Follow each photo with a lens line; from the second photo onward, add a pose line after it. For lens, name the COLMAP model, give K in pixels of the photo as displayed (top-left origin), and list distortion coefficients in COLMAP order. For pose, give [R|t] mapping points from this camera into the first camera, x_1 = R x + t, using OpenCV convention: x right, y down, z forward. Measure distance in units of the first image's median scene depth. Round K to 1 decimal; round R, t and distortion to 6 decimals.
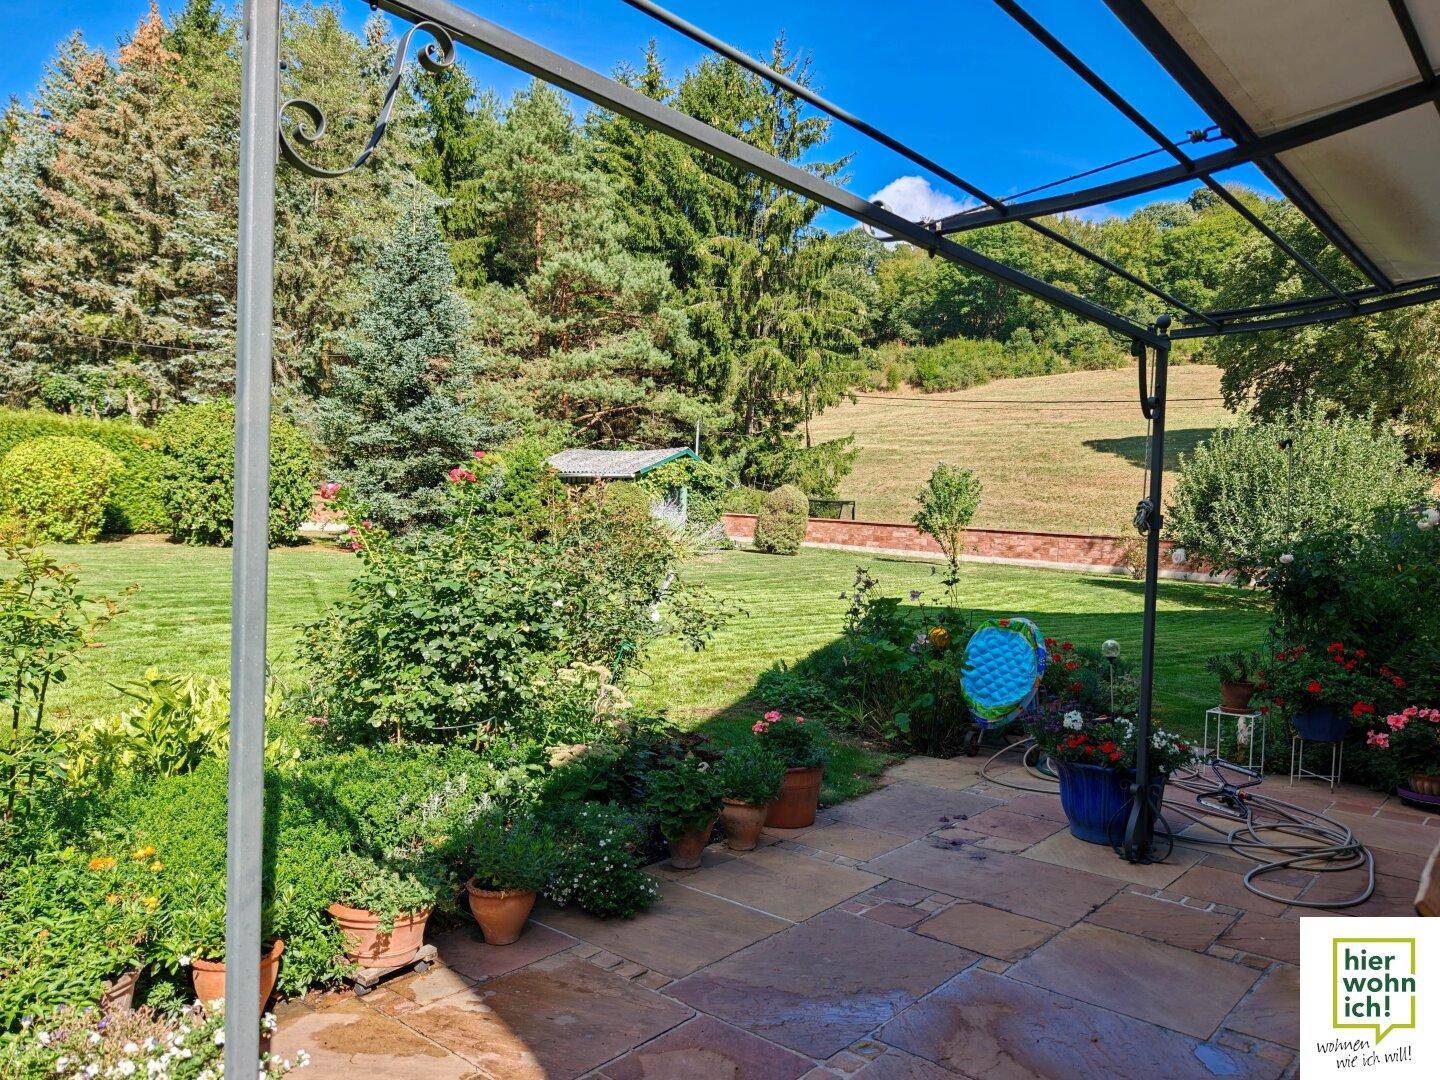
lens RADIAL K [[1011.3, 0, 739.6], [0, 1011.3, 561.0], [0, 0, 1]] dist [0.095471, -0.167121]
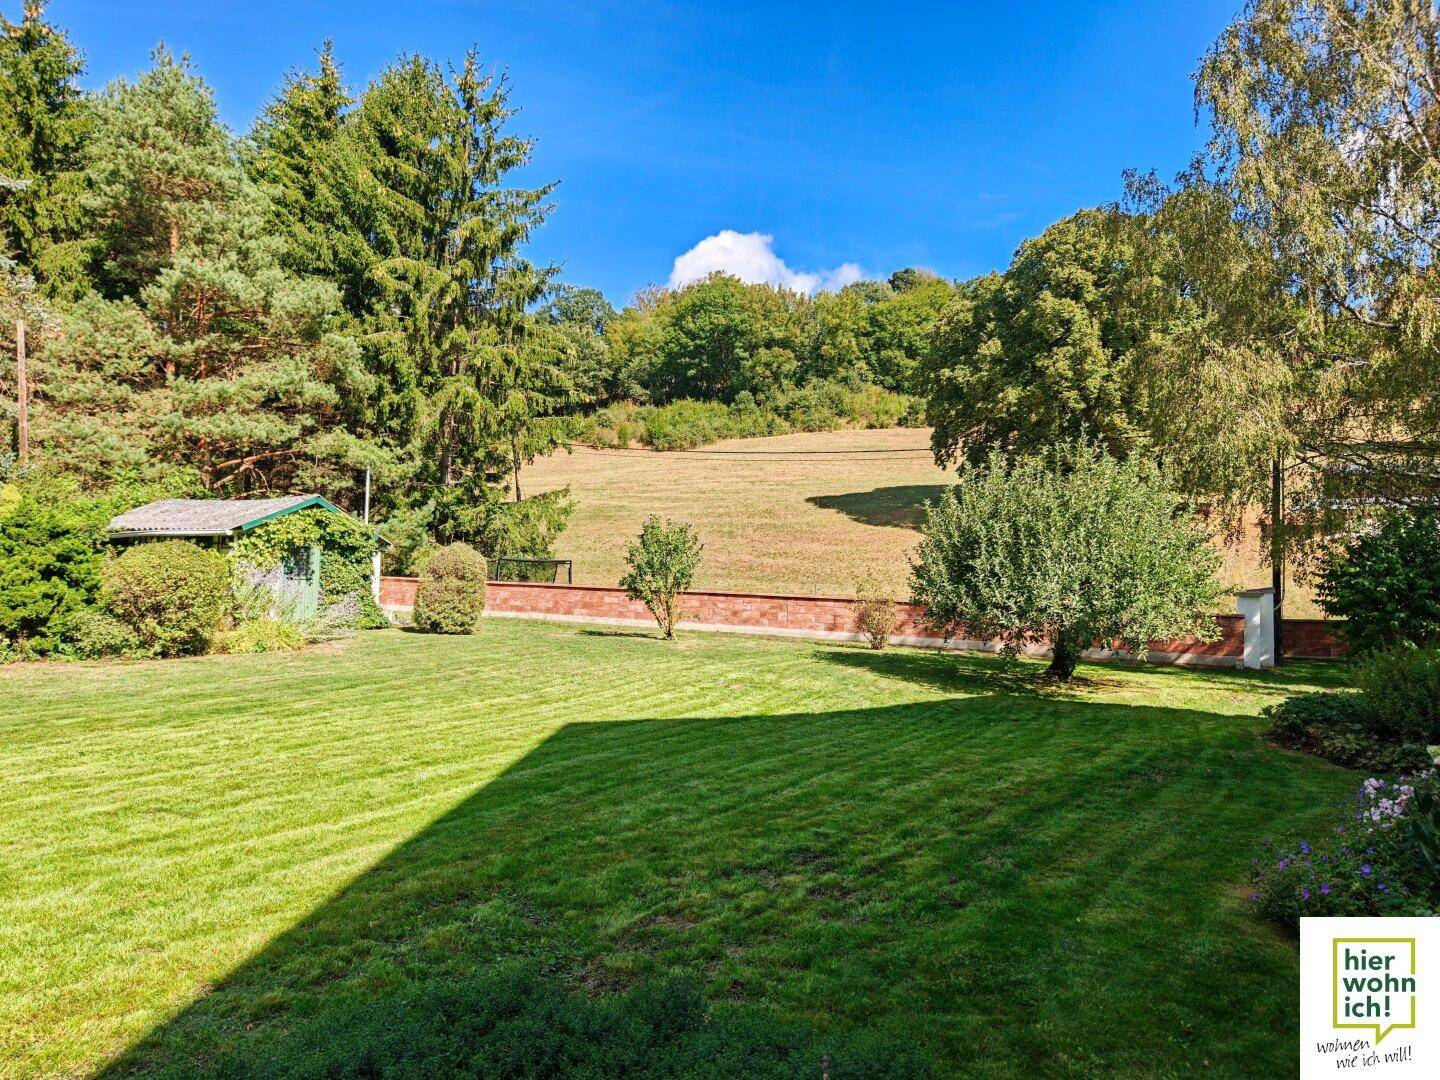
lens RADIAL K [[993.6, 0, 741.1], [0, 993.6, 566.4], [0, 0, 1]] dist [0.006279, -0.018277]
pose [[0.966400, -0.016582, 0.256506, 0.037459], [0.029635, 0.998450, -0.047105, -0.008877], [-0.255327, 0.053124, 0.965394, 0.124688]]
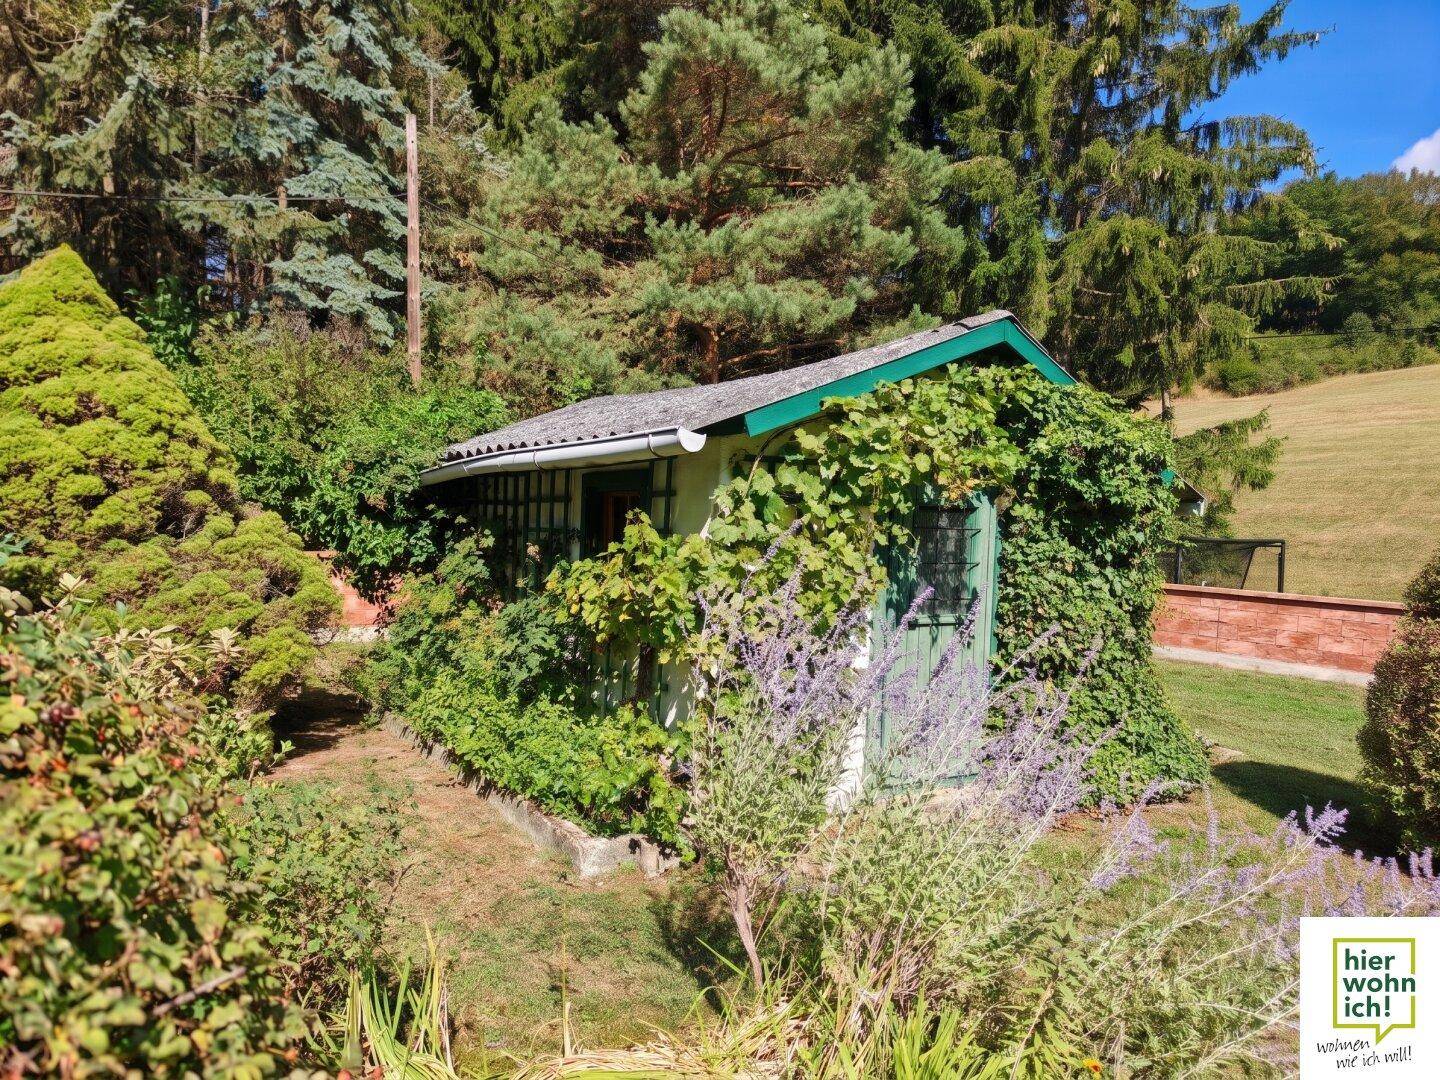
lens RADIAL K [[1011.3, 0, 739.6], [0, 1011.3, 561.0], [0, 0, 1]] dist [0.095471, -0.167121]
pose [[0.973594, -0.000713, -0.228285, -0.034131], [-0.006549, 0.999496, -0.031050, -0.033766], [0.228192, 0.031725, 0.973099, 0.476044]]
